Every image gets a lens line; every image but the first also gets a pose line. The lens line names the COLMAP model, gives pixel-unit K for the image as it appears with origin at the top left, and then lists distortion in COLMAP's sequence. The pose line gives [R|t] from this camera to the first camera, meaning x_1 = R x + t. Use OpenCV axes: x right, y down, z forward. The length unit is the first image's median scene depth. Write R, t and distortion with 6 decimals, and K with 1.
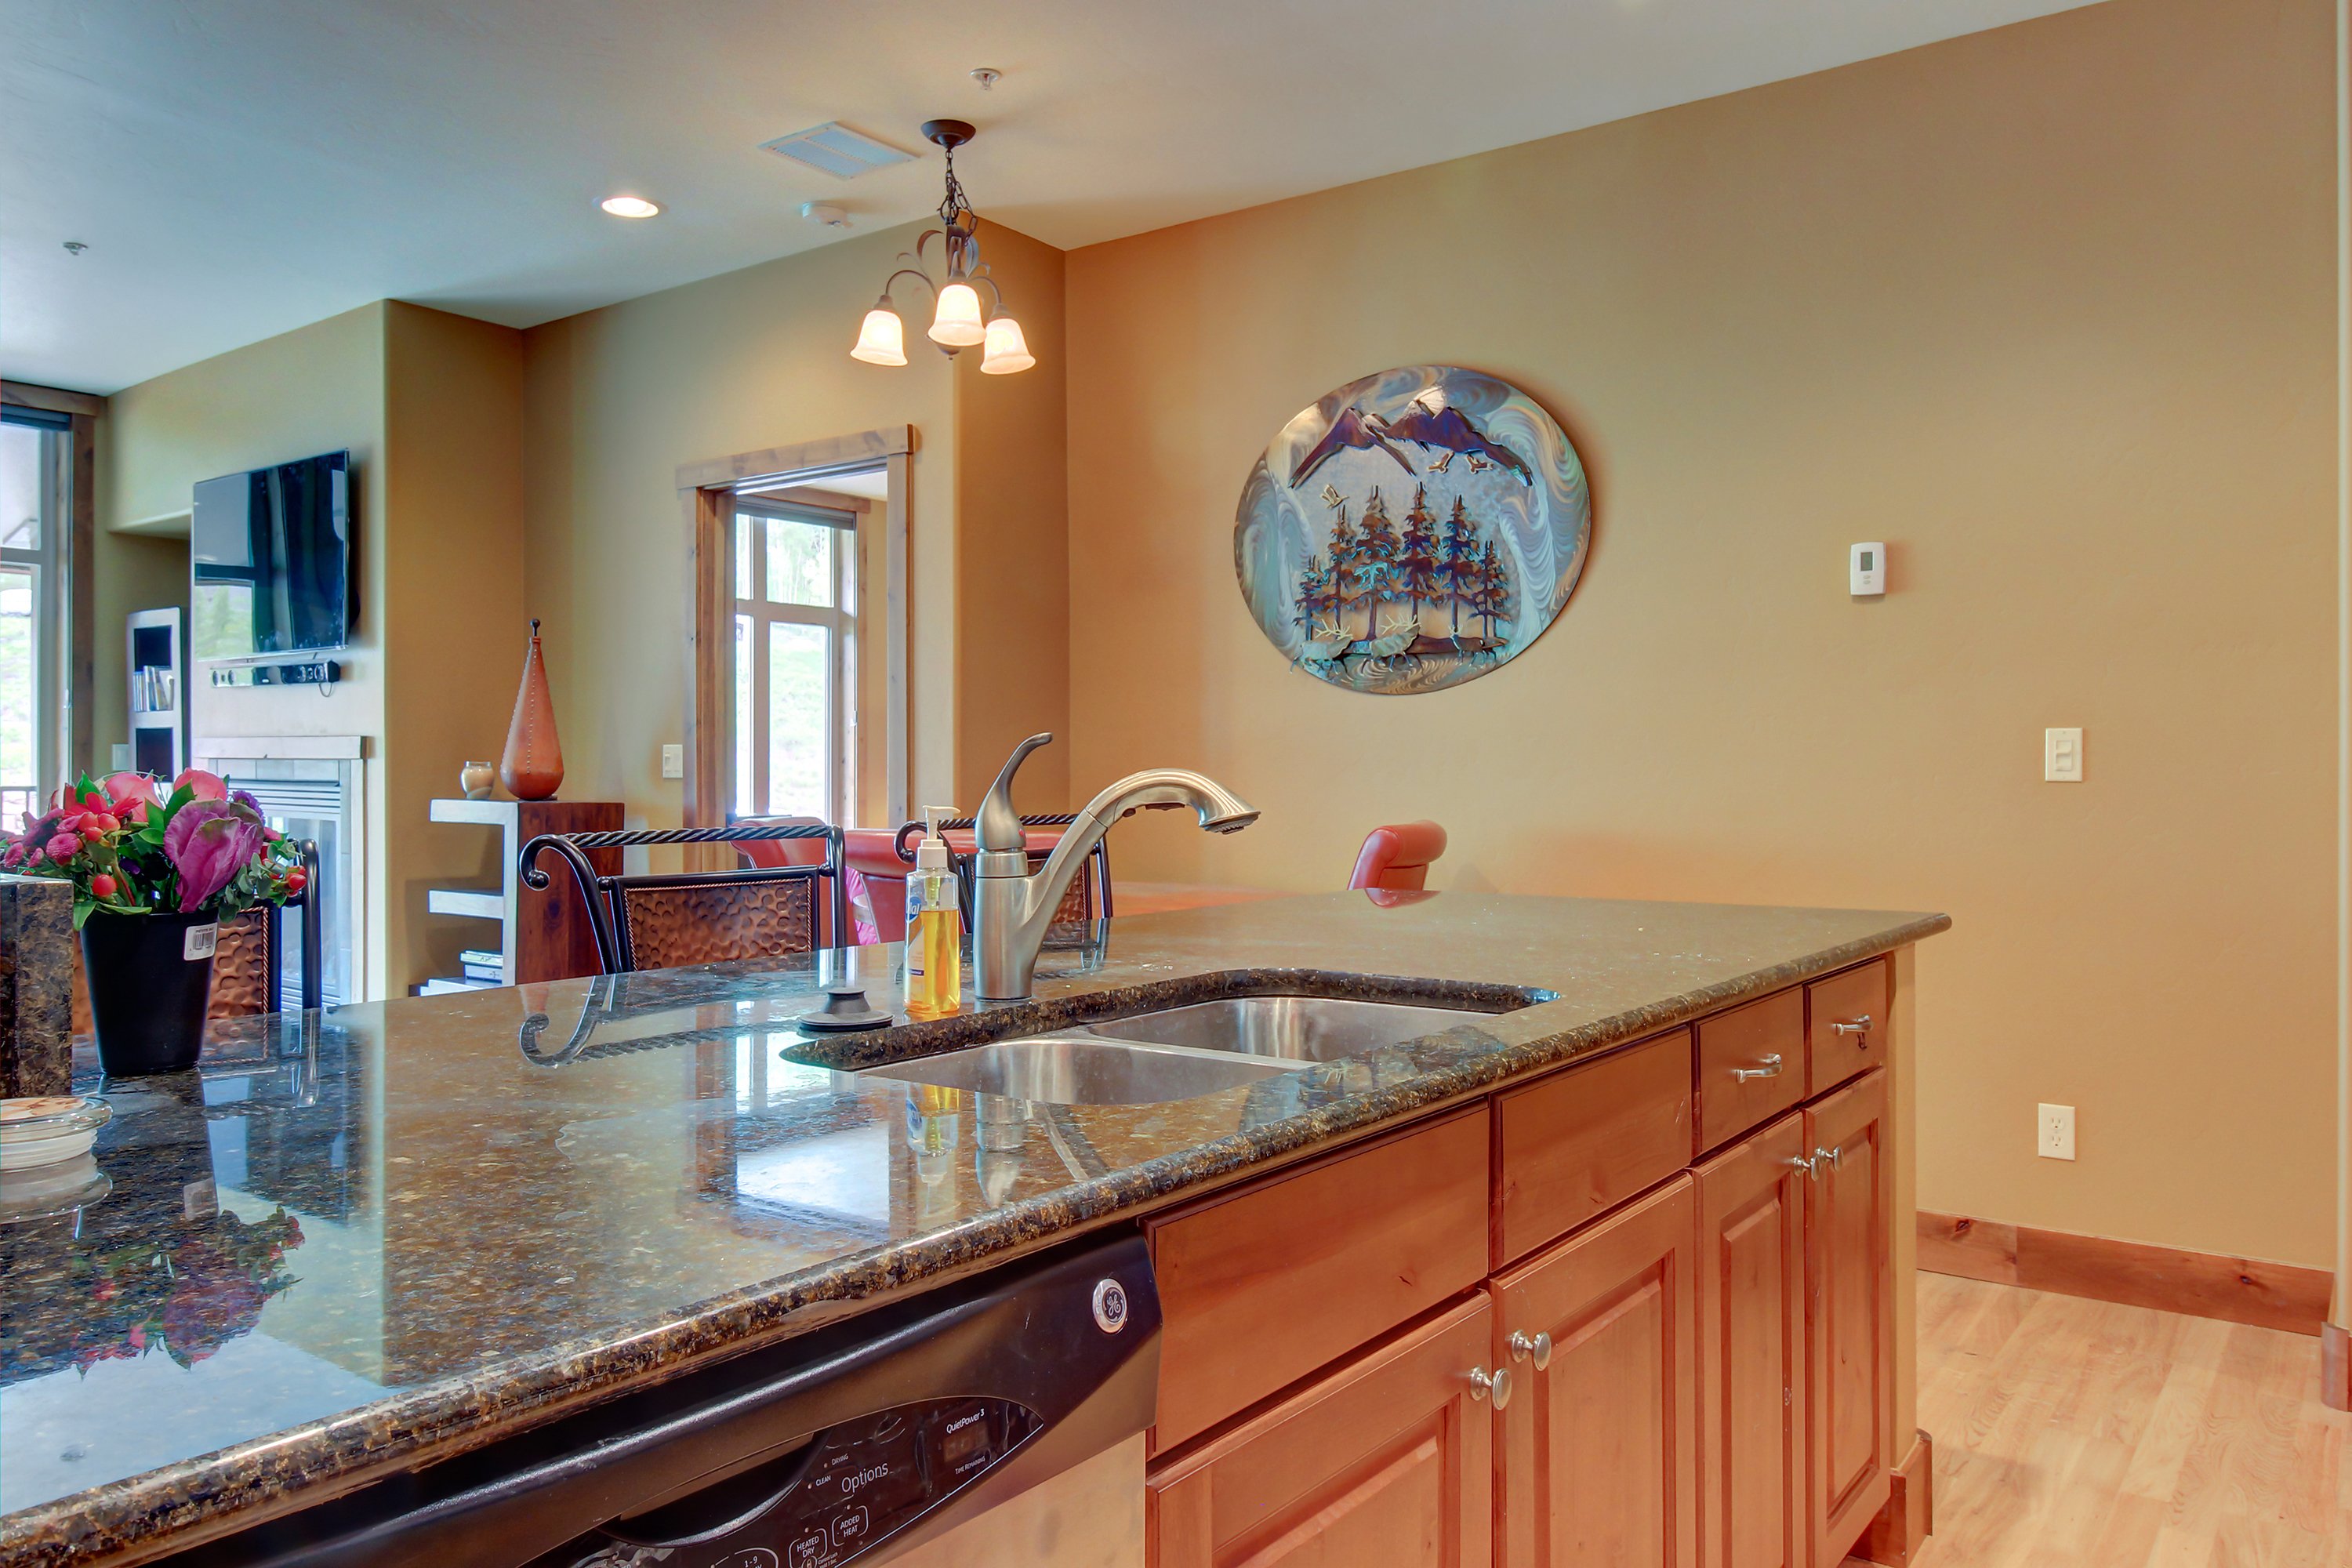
lens RADIAL K [[1665.0, 0, 1181.4], [0, 1665.0, 746.8], [0, 0, 1]] dist [0.000896, 0.004873]
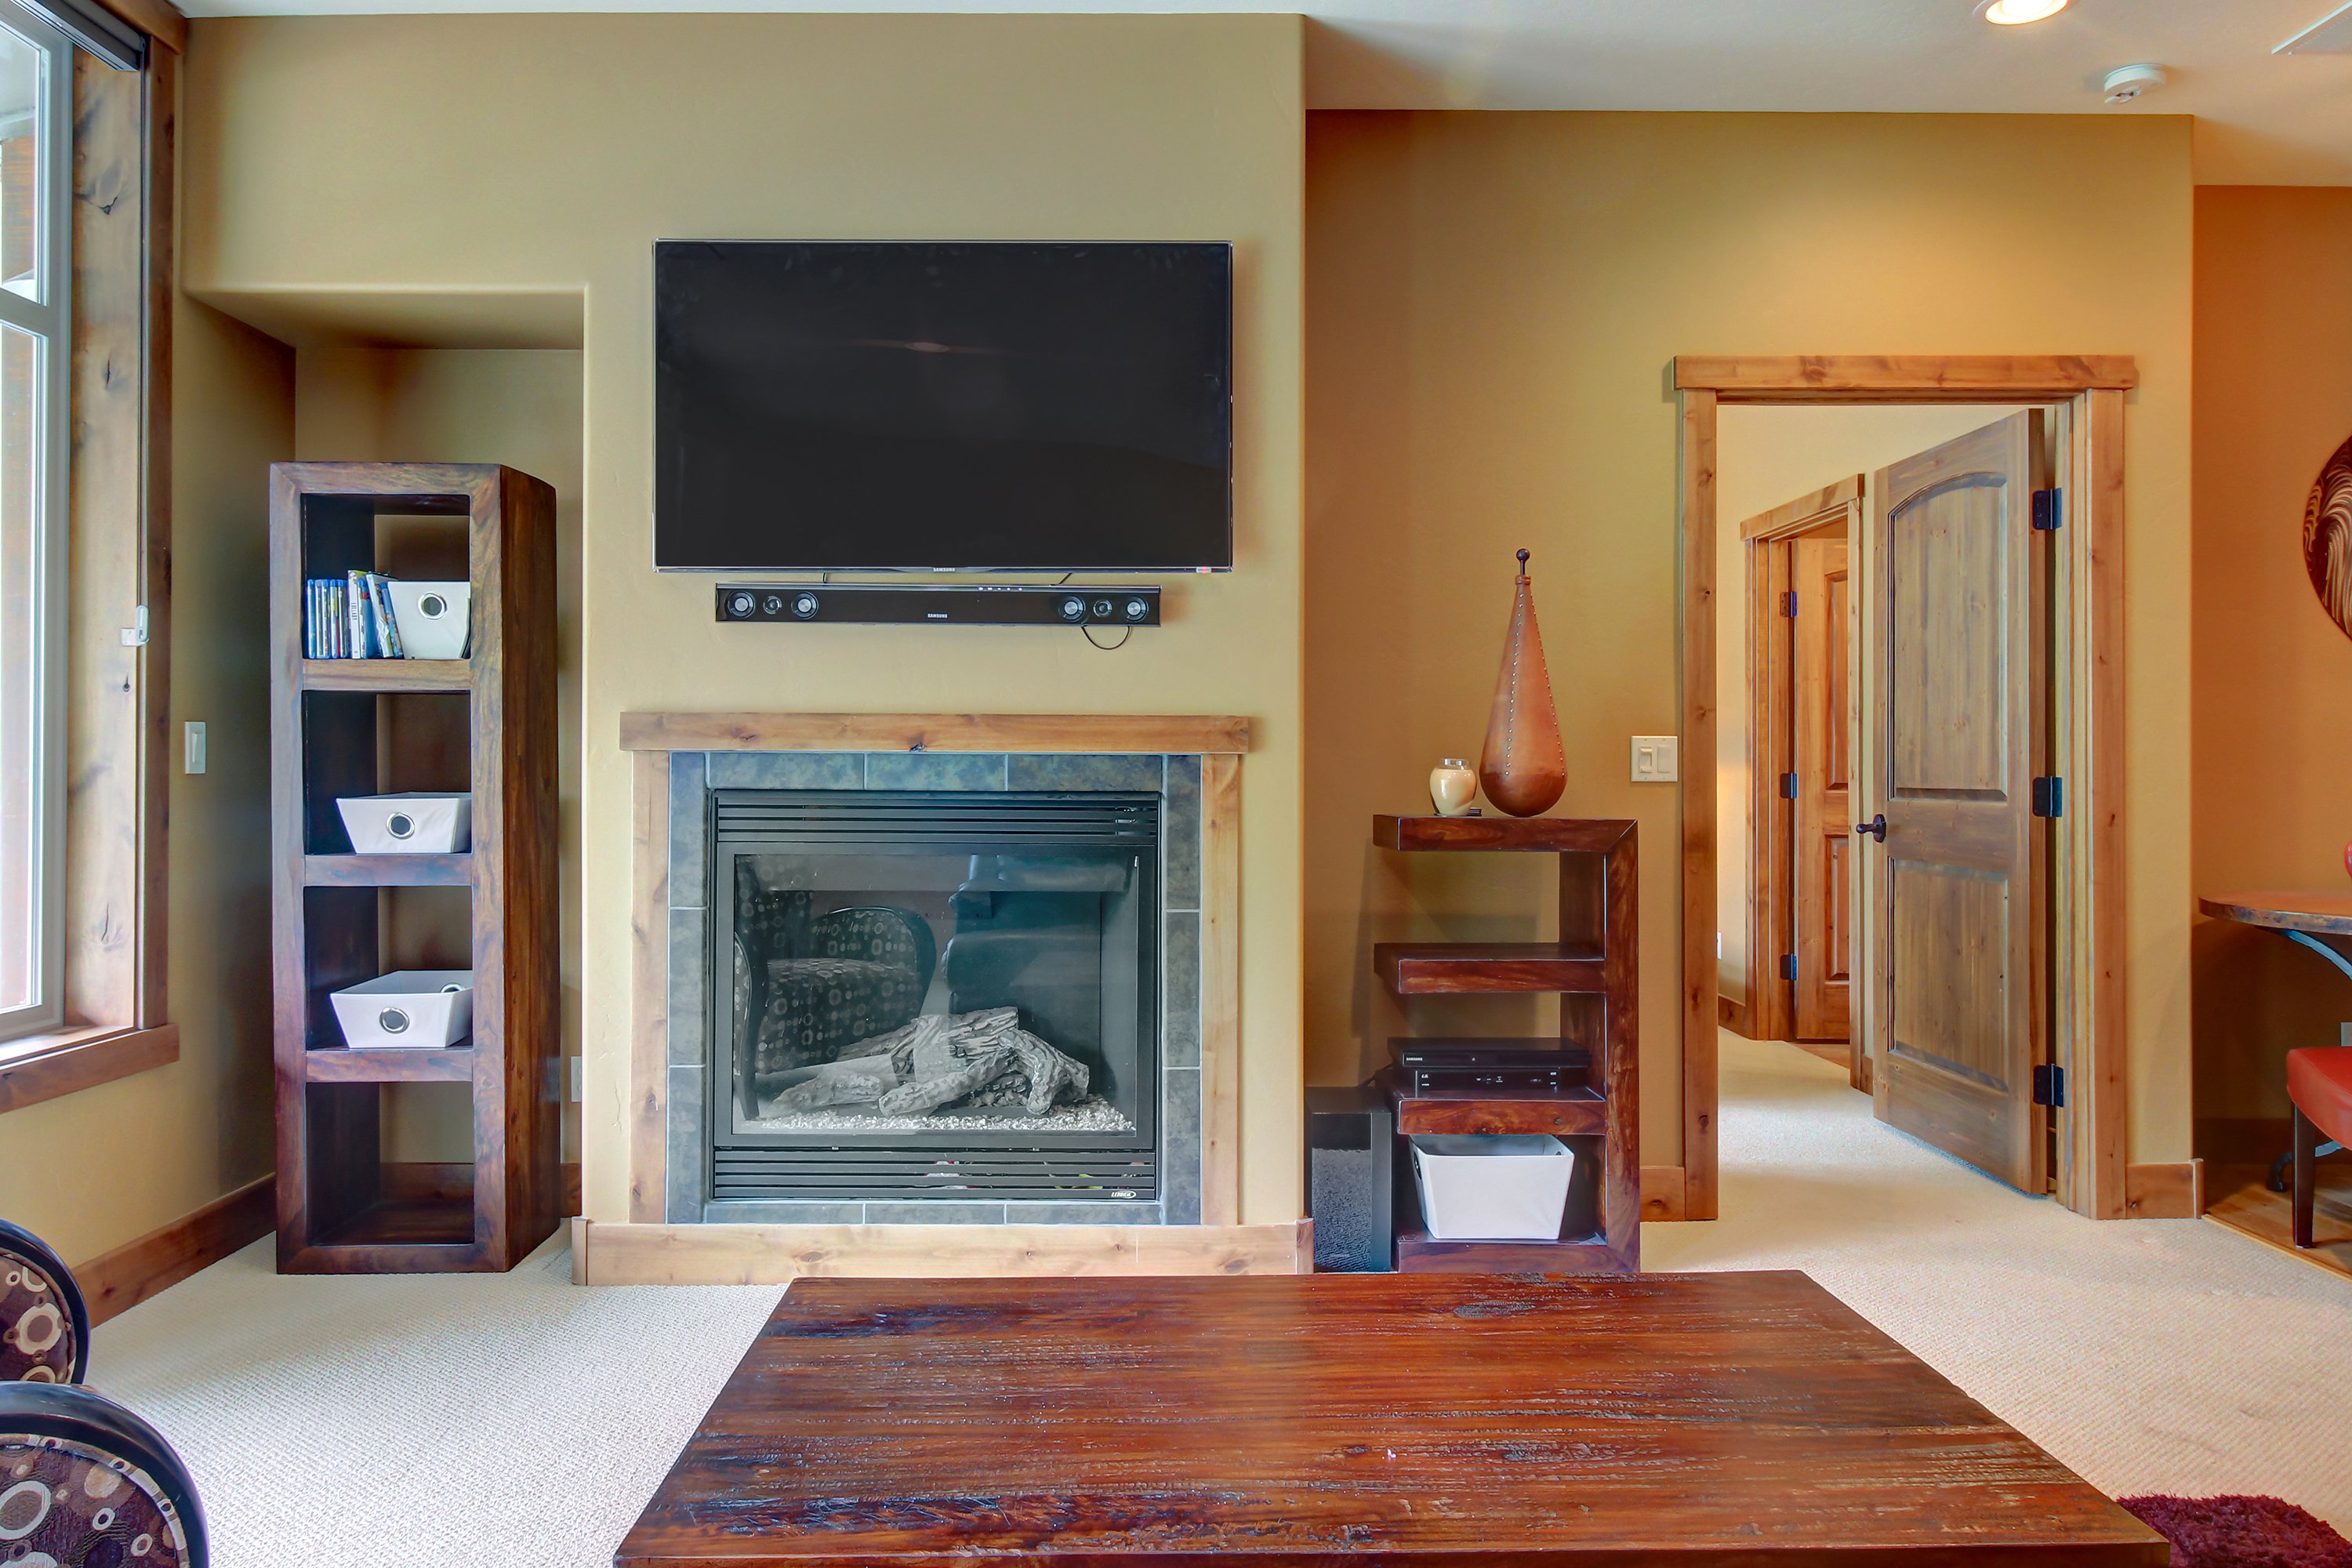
lens RADIAL K [[1665.0, 0, 1181.4], [0, 1665.0, 746.8], [0, 0, 1]] dist [0.000896, 0.004873]
pose [[0.793274, 0.003711, 0.608853, -0.865517], [-0.008155, 0.999956, 0.004531, 0.002275], [-0.608810, -0.008559, 0.793270, 0.516034]]
